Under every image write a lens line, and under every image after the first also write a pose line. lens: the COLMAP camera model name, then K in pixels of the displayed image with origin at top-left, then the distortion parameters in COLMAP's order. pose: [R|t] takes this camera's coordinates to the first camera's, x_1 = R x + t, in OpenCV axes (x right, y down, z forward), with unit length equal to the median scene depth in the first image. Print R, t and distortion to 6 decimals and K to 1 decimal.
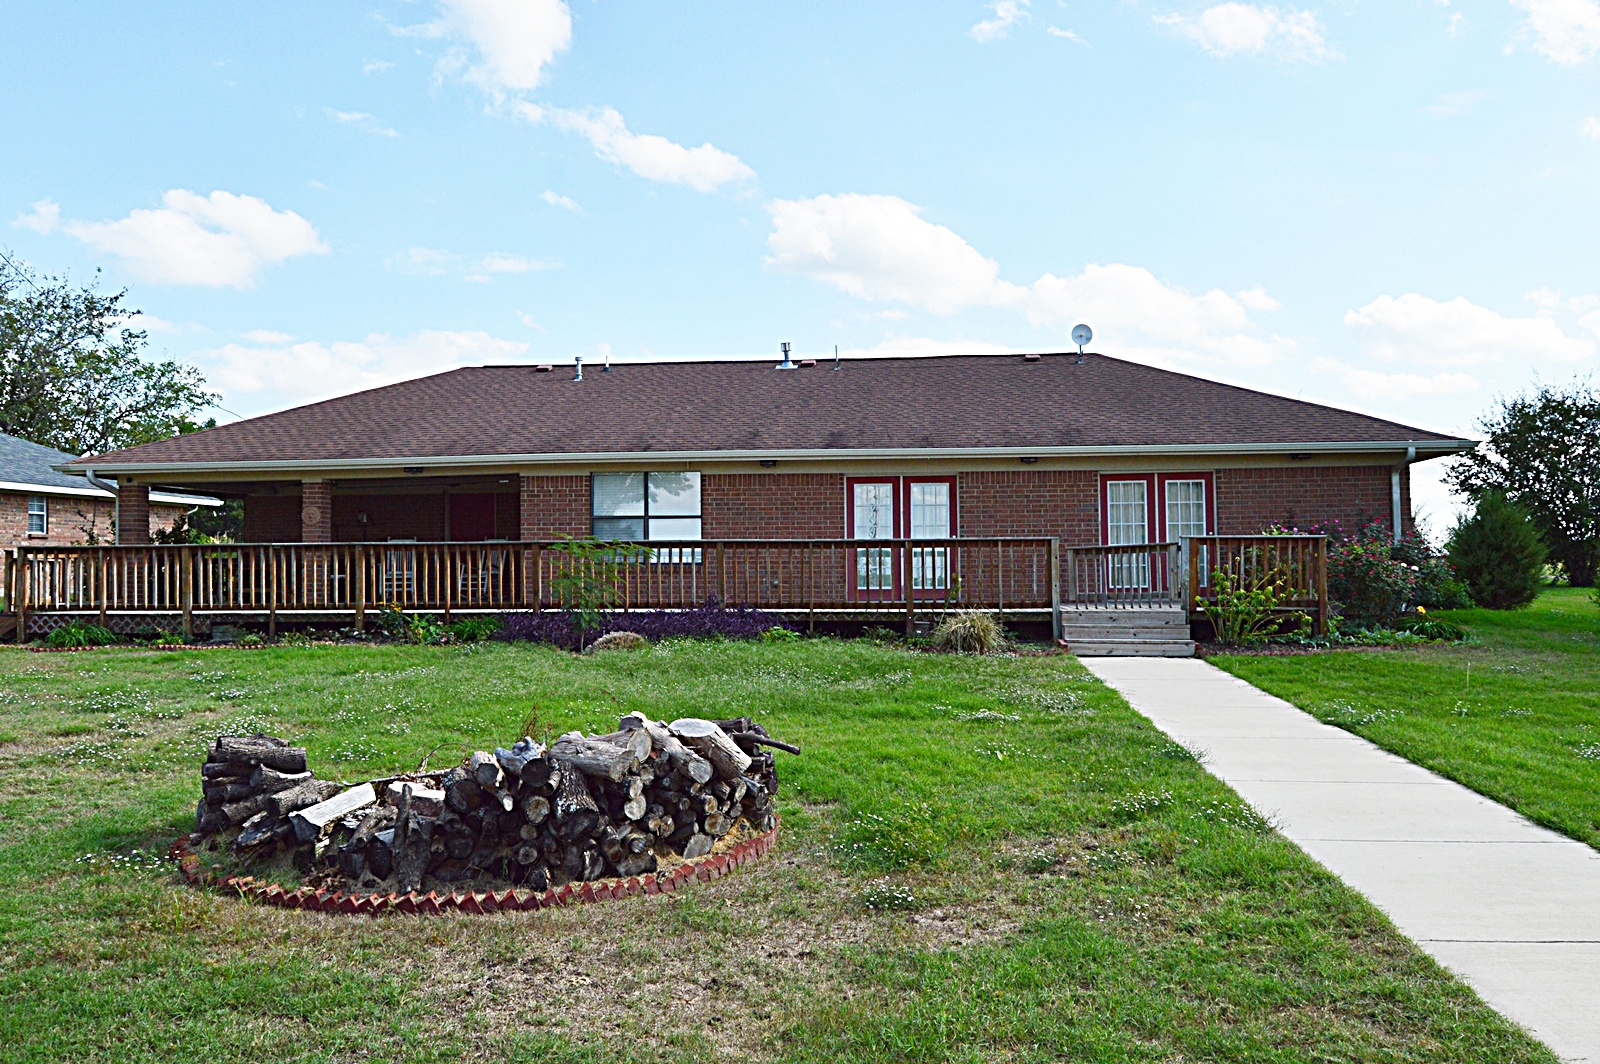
lens RADIAL K [[1266.6, 0, 799.7], [0, 1266.6, 534.0], [0, 0, 1]] dist [-0.017097, 0.030019]
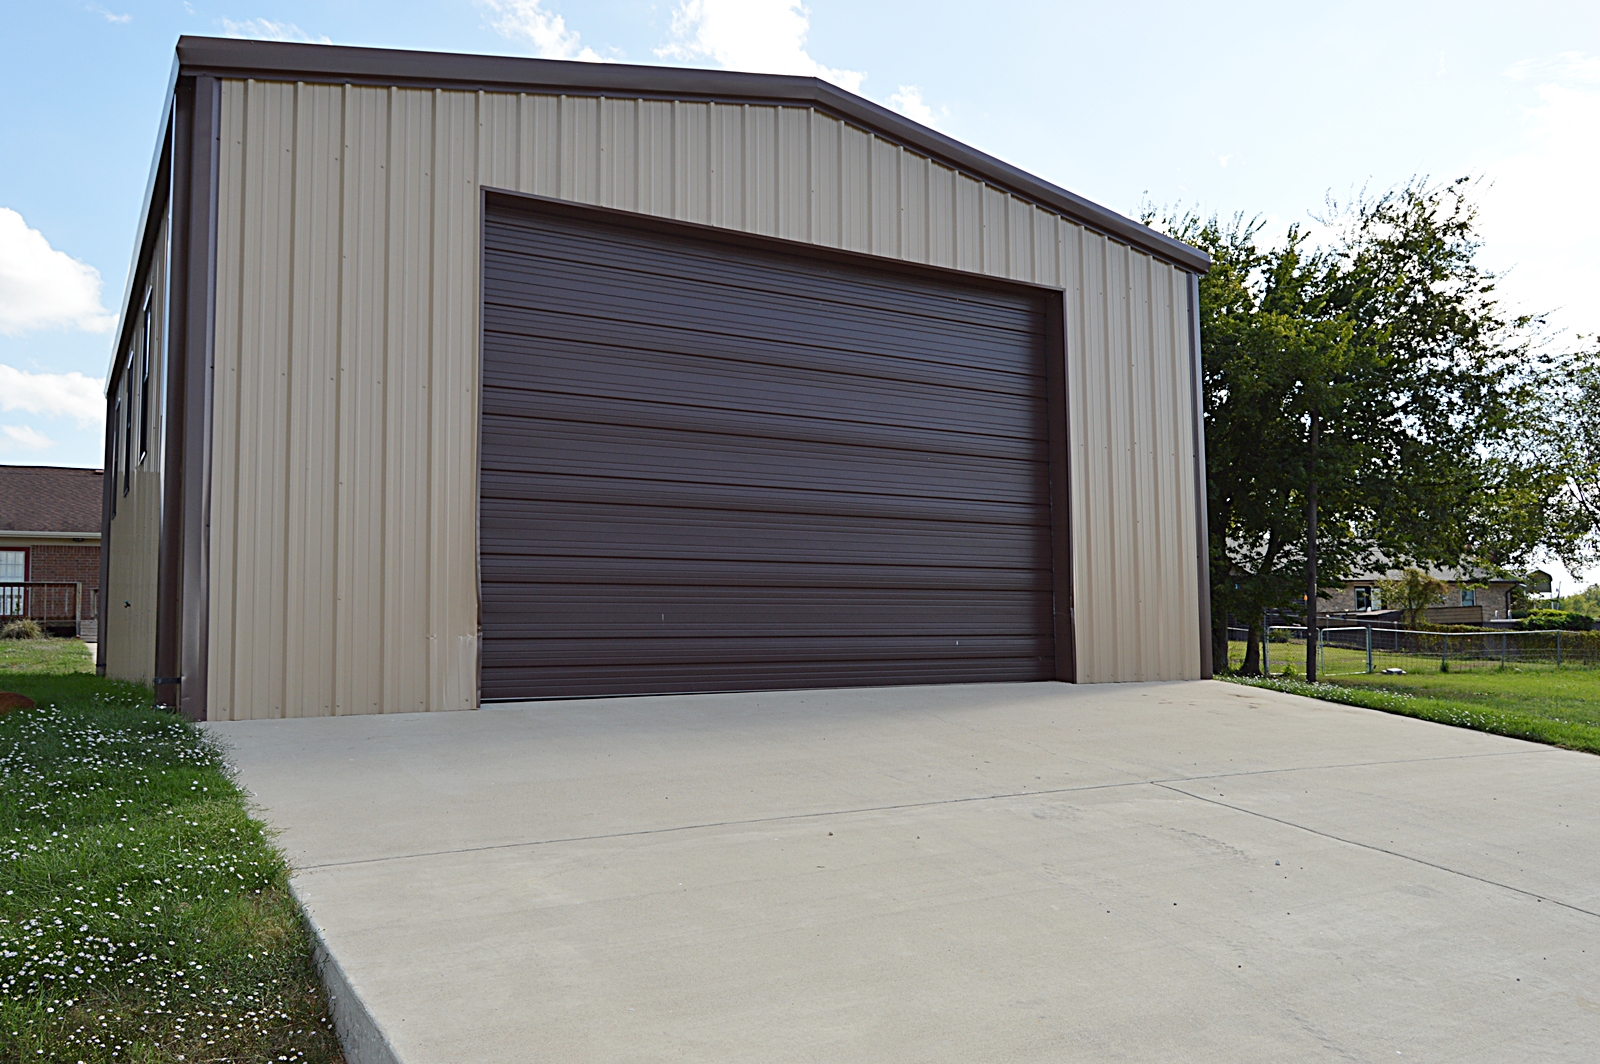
lens RADIAL K [[1266.6, 0, 798.0], [0, 1266.6, 530.3], [0, 0, 1]] dist [-0.017097, 0.030019]
pose [[0.812588, 0.044630, 0.581127, -0.028357], [-0.010843, 0.998049, -0.061488, 0.027926], [-0.582737, 0.043663, 0.811487, -1.133357]]
